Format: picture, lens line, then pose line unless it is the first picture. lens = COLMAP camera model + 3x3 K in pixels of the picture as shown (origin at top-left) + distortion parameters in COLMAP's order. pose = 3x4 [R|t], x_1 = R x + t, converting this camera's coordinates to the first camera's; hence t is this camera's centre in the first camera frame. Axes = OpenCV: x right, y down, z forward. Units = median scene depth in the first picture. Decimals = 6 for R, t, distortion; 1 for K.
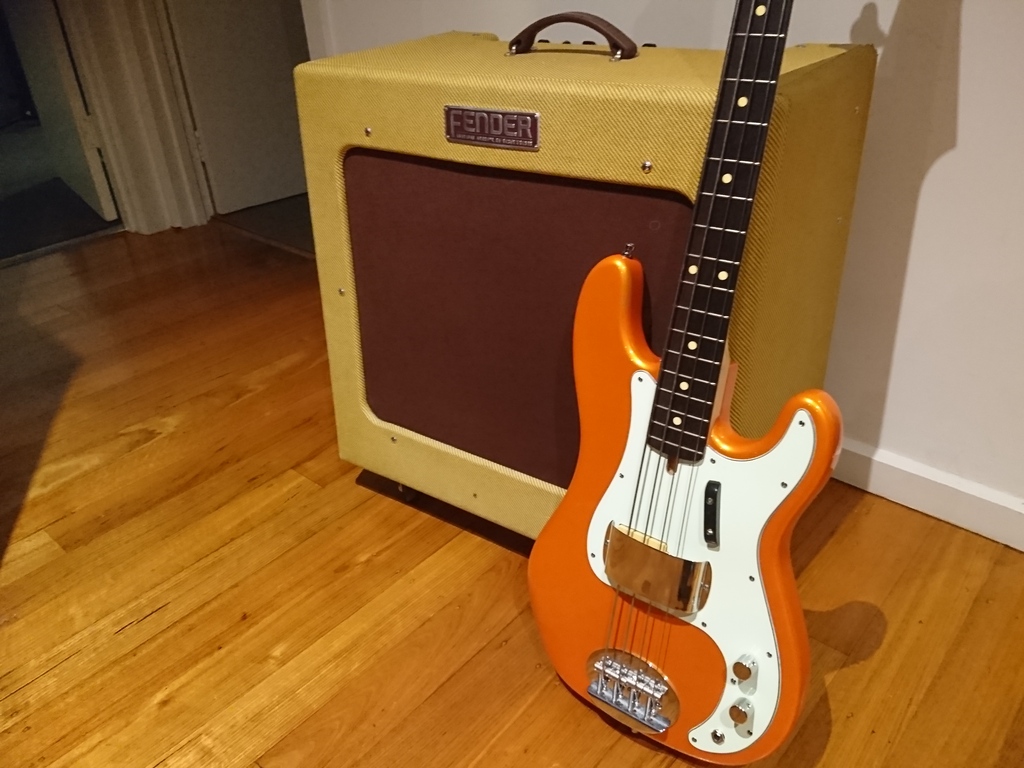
lens RADIAL K [[773.5, 0, 564.0], [0, 773.5, 386.5], [0, 0, 1]] dist [0.180716, -0.266774]
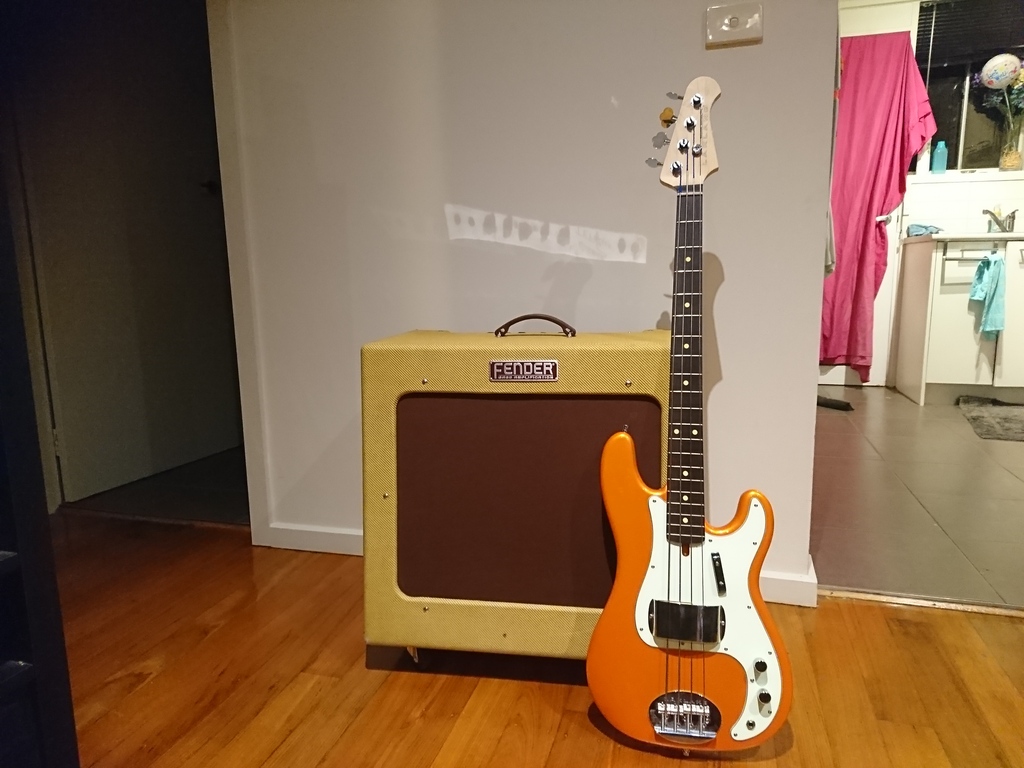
lens RADIAL K [[702.7, 0, 512.0], [0, 702.7, 384.0], [0, 0, 1]] dist [0.050144, -0.087426]
pose [[0.900043, -0.036763, 0.434248, -0.756727], [0.199620, 0.920534, -0.335812, 0.188754], [-0.387394, 0.388930, 0.835858, -0.219358]]
